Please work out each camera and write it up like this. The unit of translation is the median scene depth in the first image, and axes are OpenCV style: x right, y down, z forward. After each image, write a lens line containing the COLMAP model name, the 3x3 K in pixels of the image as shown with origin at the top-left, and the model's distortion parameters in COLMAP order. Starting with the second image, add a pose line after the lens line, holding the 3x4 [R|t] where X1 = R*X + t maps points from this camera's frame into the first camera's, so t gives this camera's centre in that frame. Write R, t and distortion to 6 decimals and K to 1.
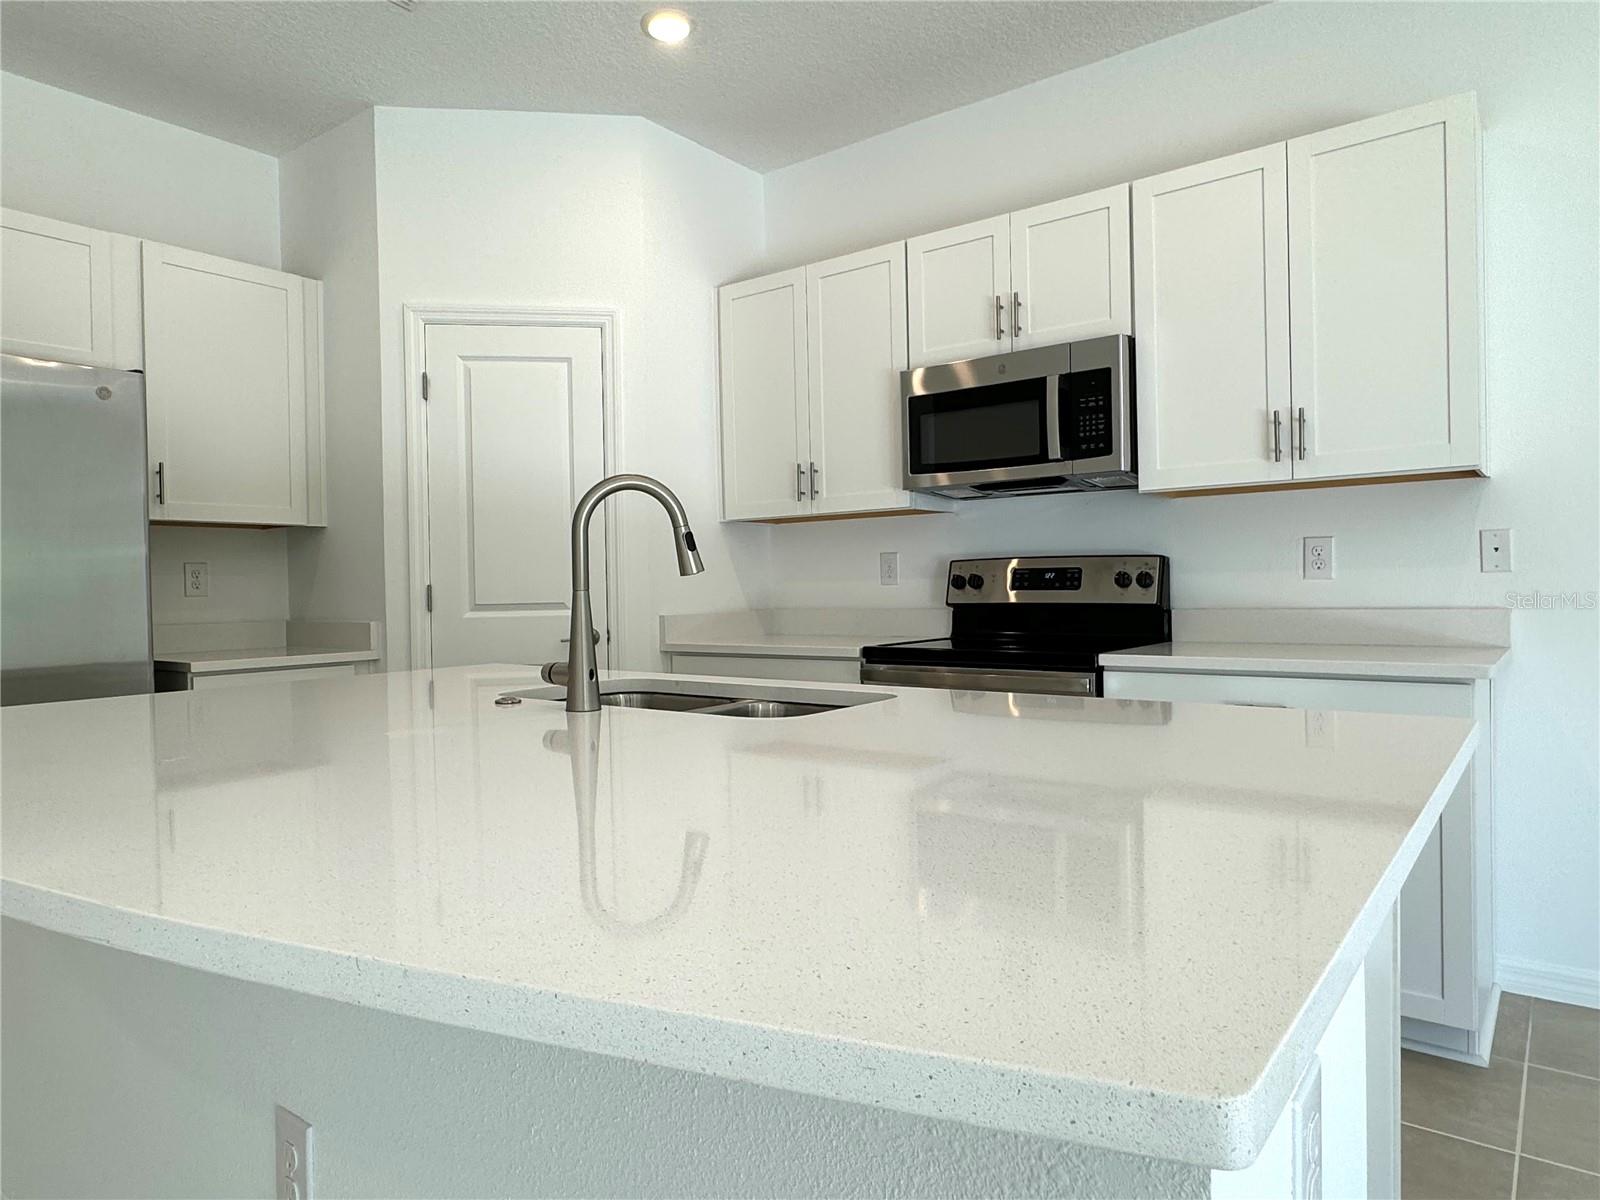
lens RADIAL K [[1011.1, 0, 790.2], [0, 1011.1, 595.9], [0, 0, 1]] dist [-0.004457, 0.003721]
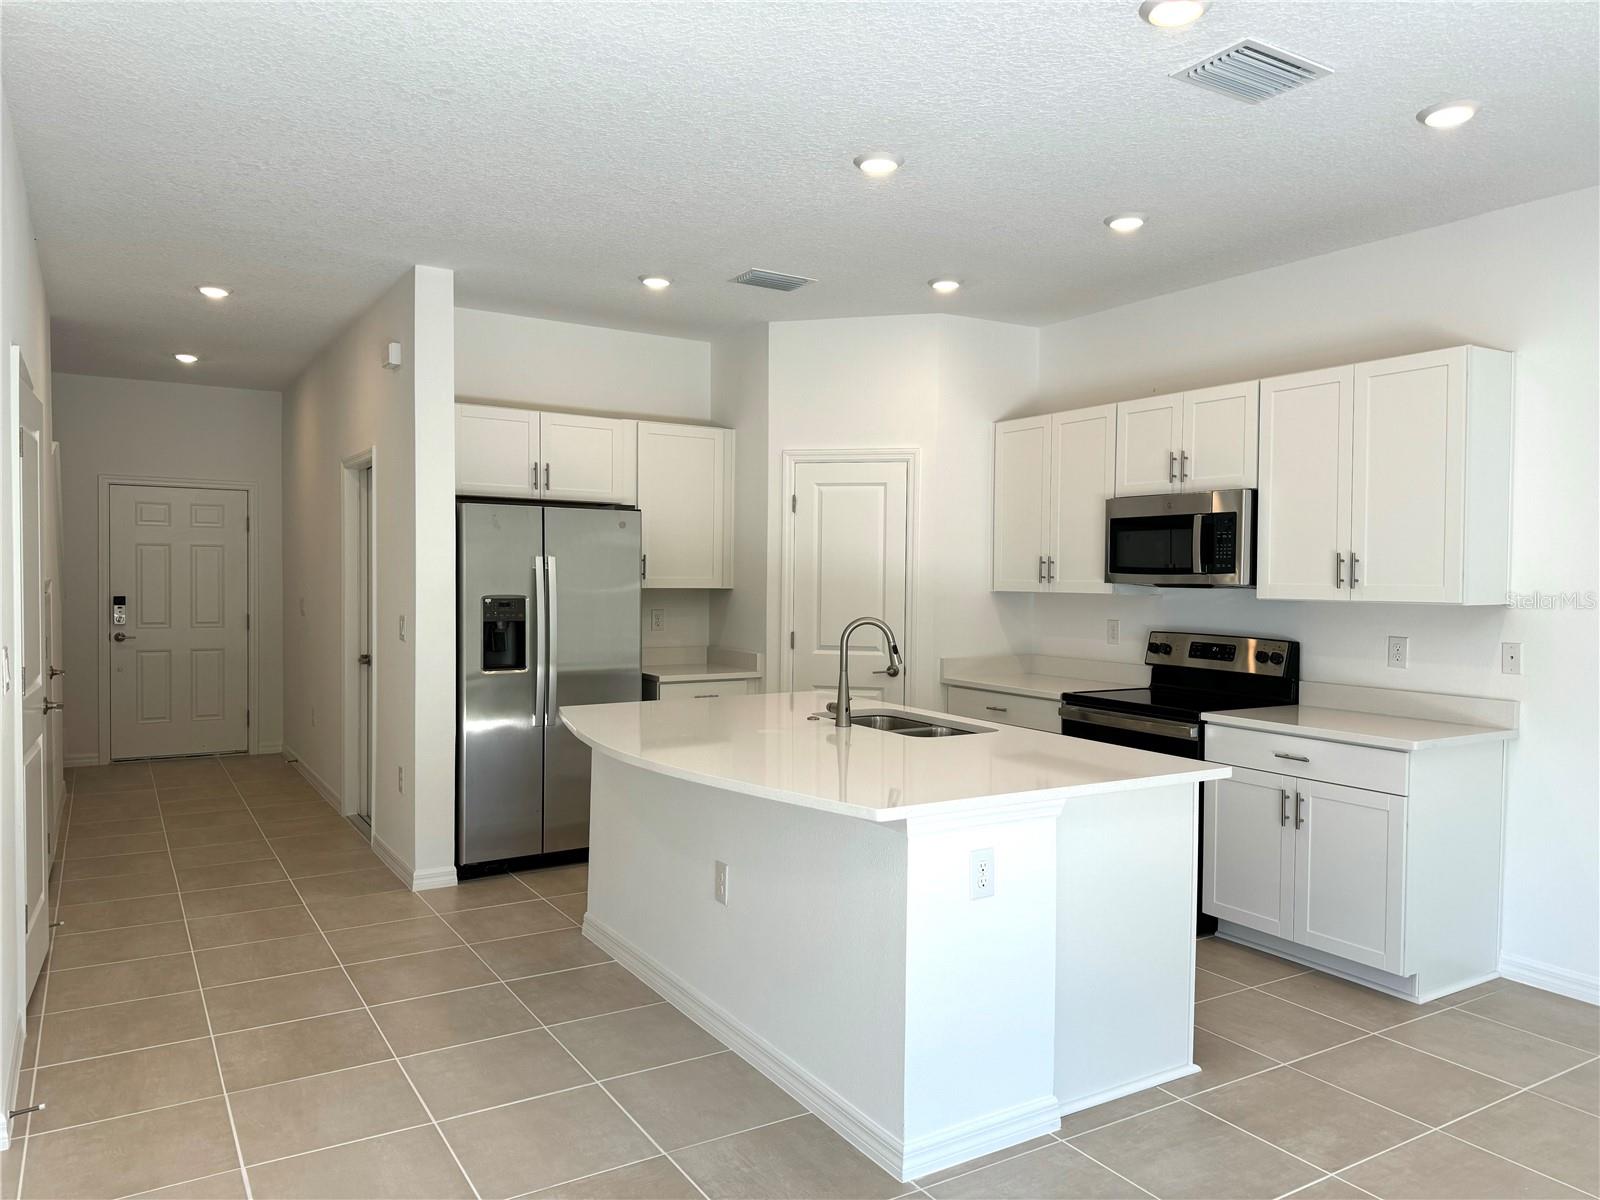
lens RADIAL K [[1126.0, 0, 791.5], [0, 1126.0, 591.5], [0, 0, 1]] dist [0.068698, -0.082467]
pose [[0.931787, 0.033529, -0.361455, 0.290011], [-0.030128, 0.999433, 0.015041, -0.108953], [0.361754, -0.003125, 0.932268, -0.672099]]
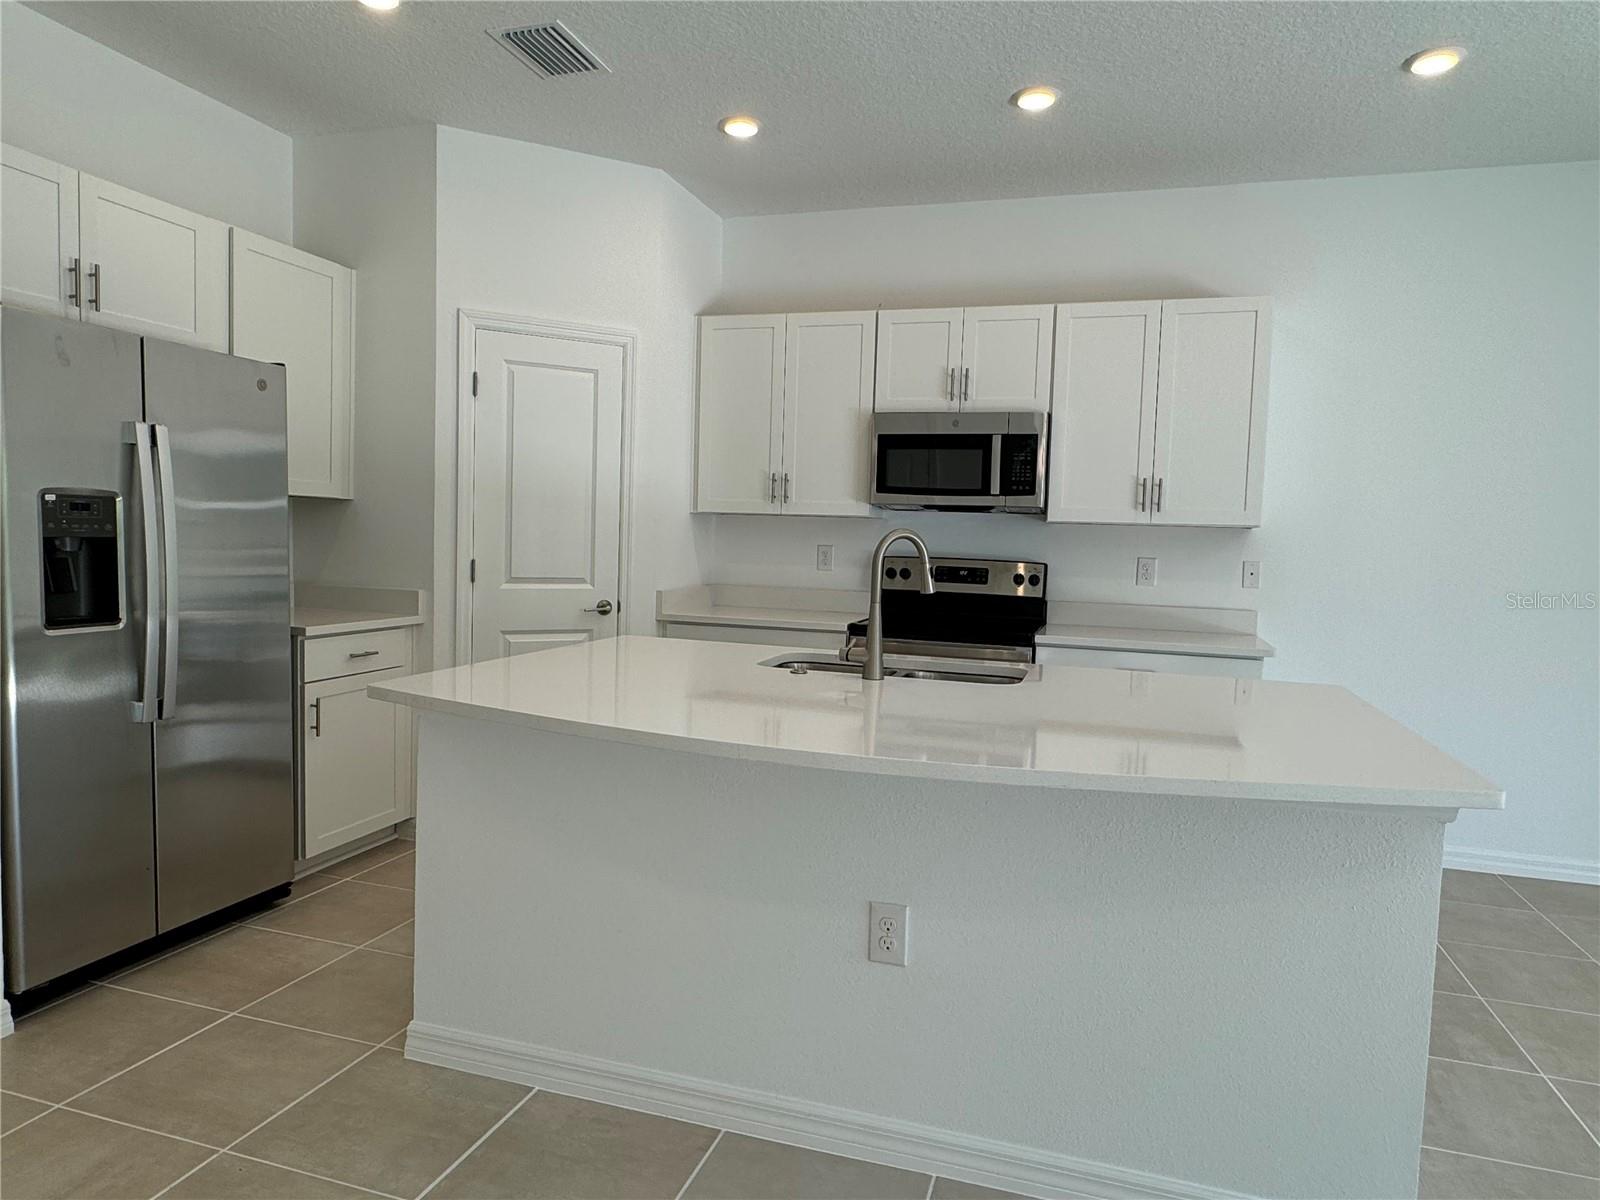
lens RADIAL K [[1011.1, 0, 788.8], [0, 1011.1, 601.6], [0, 0, 1]] dist [-0.004457, 0.003721]
pose [[0.939457, 0.025894, 0.341686, -0.457342], [-0.046223, 0.997603, 0.051489, -0.042811], [-0.339534, -0.064166, 0.938403, -0.221442]]
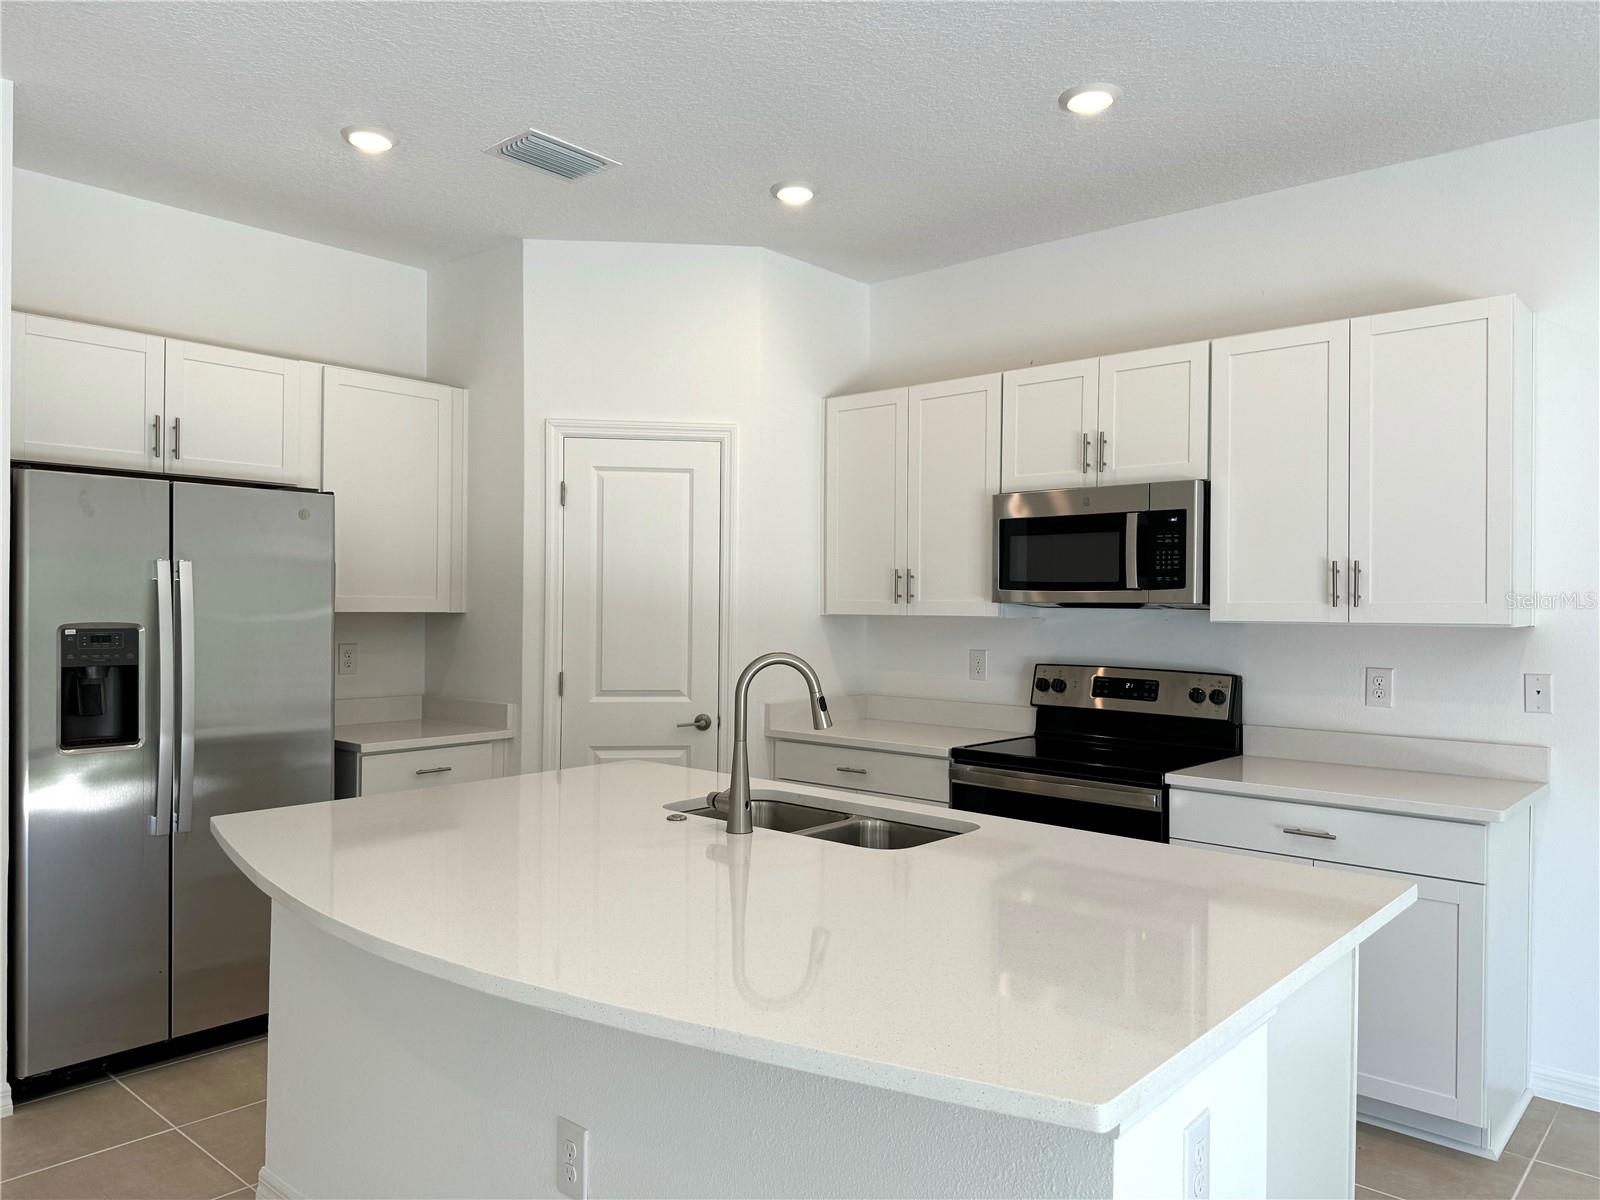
lens RADIAL K [[1126.0, 0, 794.3], [0, 1126.0, 600.1], [0, 0, 1]] dist [0.068698, -0.082467]
pose [[0.997375, 0.027418, -0.067020, -0.022609], [-0.028262, 0.999532, -0.011688, -0.091685], [0.066668, 0.013552, 0.997683, -0.245448]]
